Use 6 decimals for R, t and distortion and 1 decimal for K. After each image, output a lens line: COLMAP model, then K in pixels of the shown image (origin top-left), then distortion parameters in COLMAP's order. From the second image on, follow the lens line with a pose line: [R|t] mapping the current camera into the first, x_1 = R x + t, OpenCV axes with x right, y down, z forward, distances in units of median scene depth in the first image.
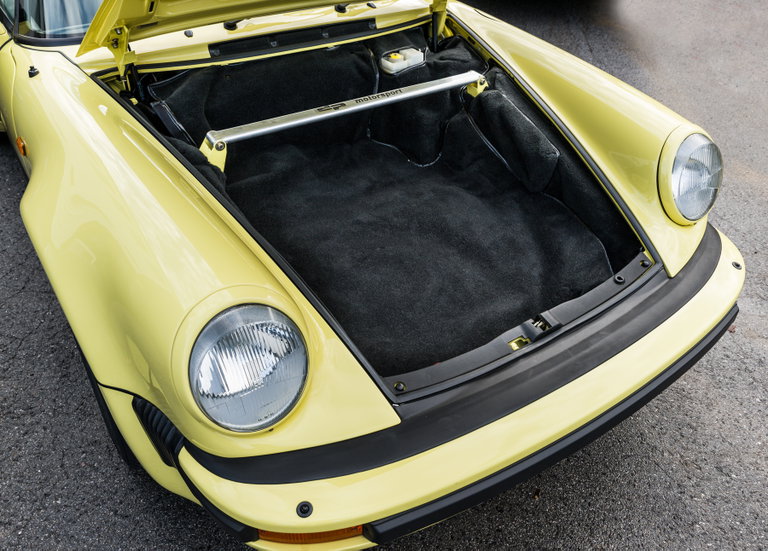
lens RADIAL K [[599.9, 0, 389.0], [0, 599.9, 281.3], [0, 0, 1]] dist [-0.008449, -0.013604]
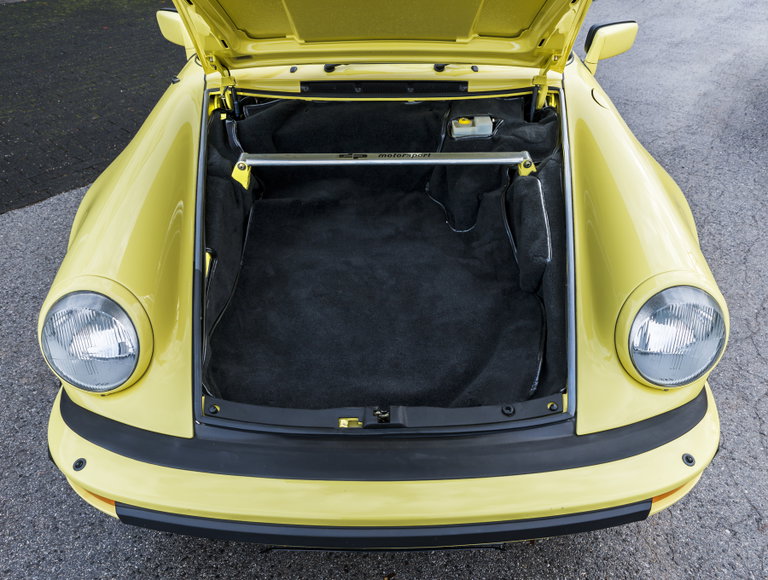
lens RADIAL K [[548.5, 0, 387.4], [0, 548.5, 292.5], [0, 0, 1]] dist [-0.006529, -0.003562]
pose [[0.833870, 0.331288, -0.441486, 0.458476], [-0.328970, 0.940558, 0.084436, -0.153073], [0.443216, 0.074827, 0.893287, 0.144317]]
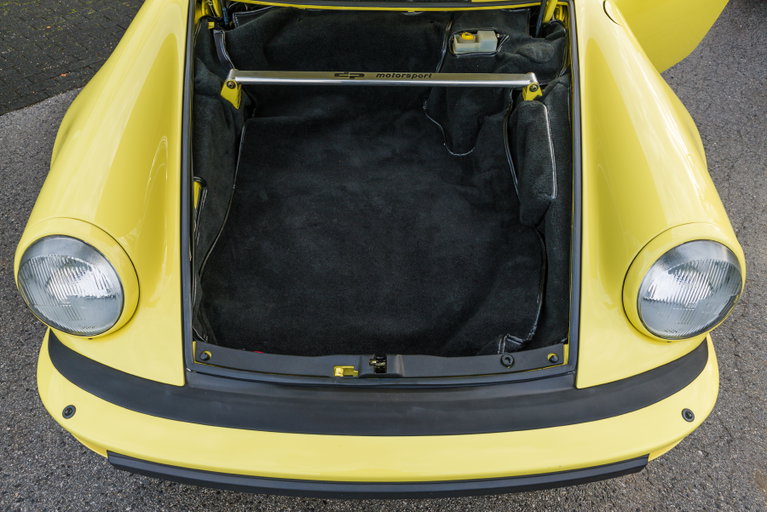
lens RADIAL K [[486.9, 0, 379.5], [0, 486.9, 253.5], [0, 0, 1]] dist [-0.006720, -0.001052]
pose [[0.831008, 0.408350, -0.377725, 0.369771], [-0.344642, 0.910972, 0.226608, -0.207731], [0.436632, -0.058133, 0.897760, 0.242500]]
